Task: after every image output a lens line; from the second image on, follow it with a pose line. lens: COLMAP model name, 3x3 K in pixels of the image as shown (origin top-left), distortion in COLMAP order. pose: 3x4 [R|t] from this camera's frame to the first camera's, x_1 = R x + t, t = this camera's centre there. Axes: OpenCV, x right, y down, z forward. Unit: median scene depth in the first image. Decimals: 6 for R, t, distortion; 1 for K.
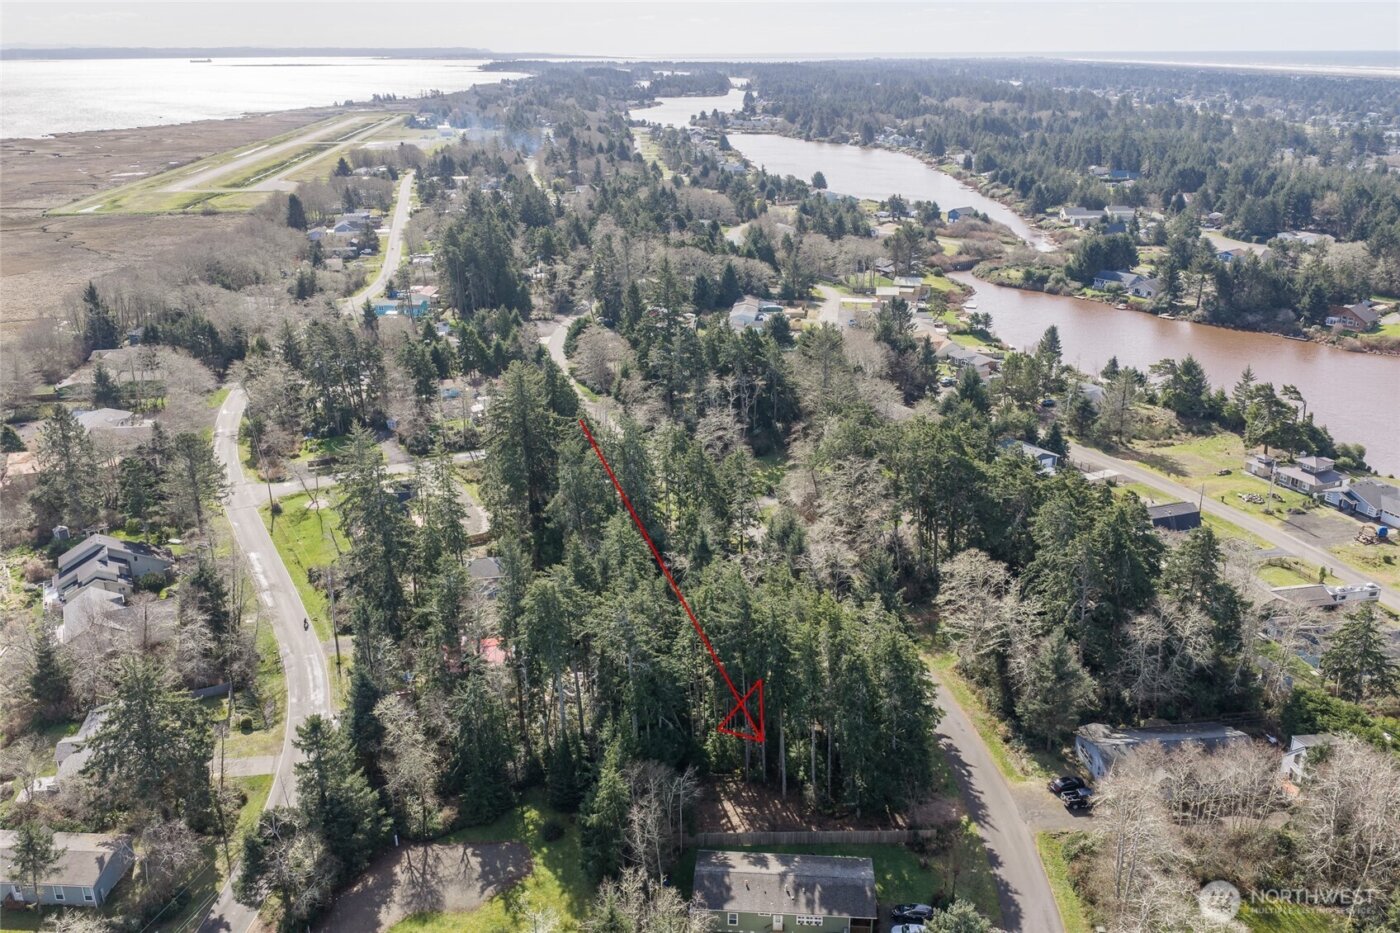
lens RADIAL K [[1163.1, 0, 695.0], [0, 1163.1, 471.9], [0, 0, 1]] dist [0.011007, -0.019318]
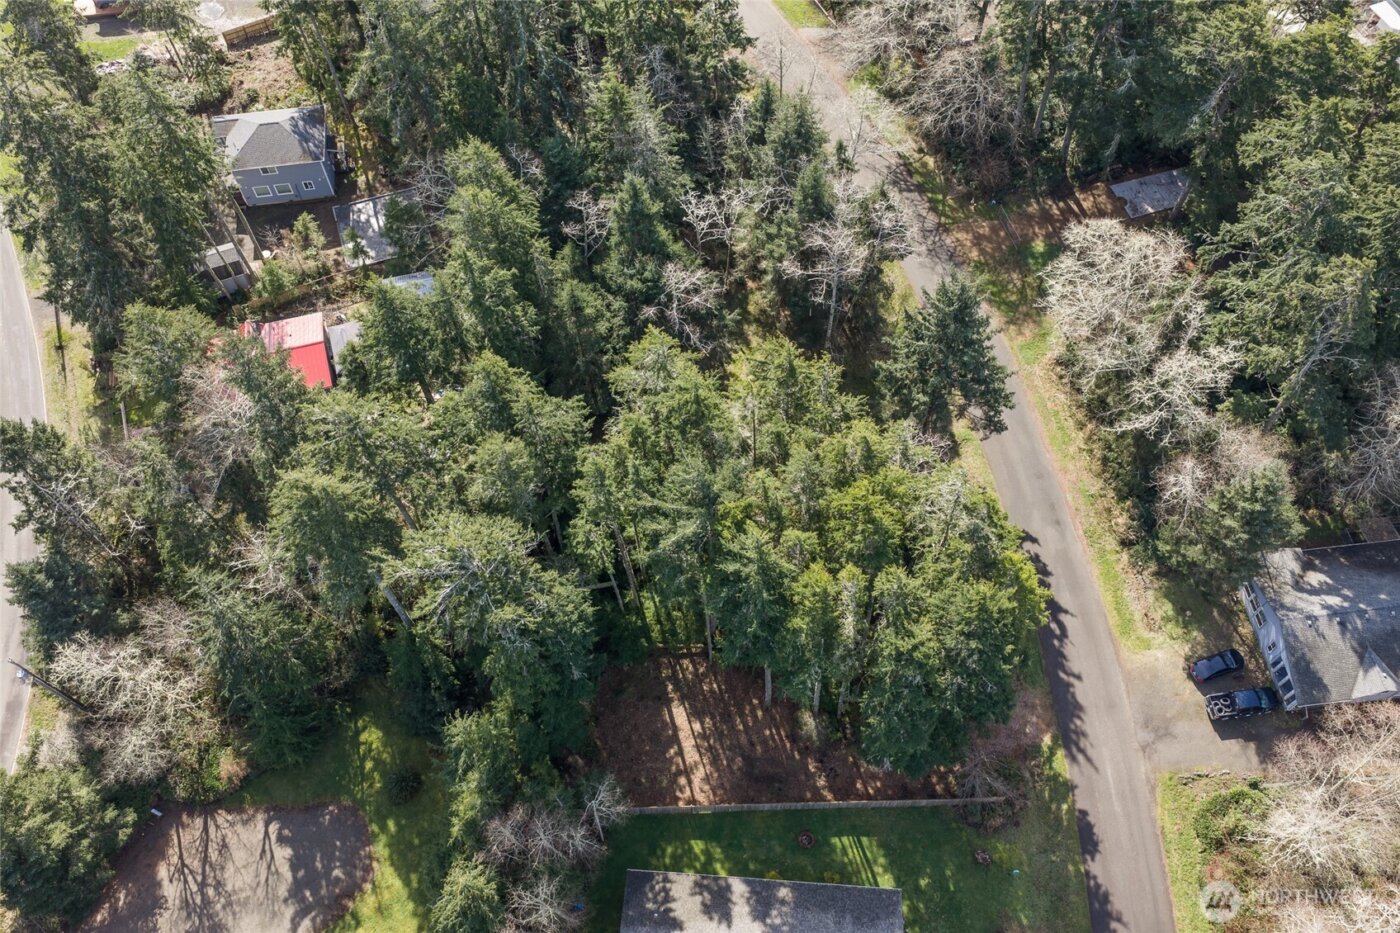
lens RADIAL K [[1163.1, 0, 697.4], [0, 1163.1, 478.7], [0, 0, 1]] dist [0.011007, -0.019318]
pose [[0.999917, -0.011571, 0.005730, 0.031265], [0.005316, 0.773388, 0.633910, -0.187849], [-0.011767, -0.633827, 0.773385, 0.511802]]
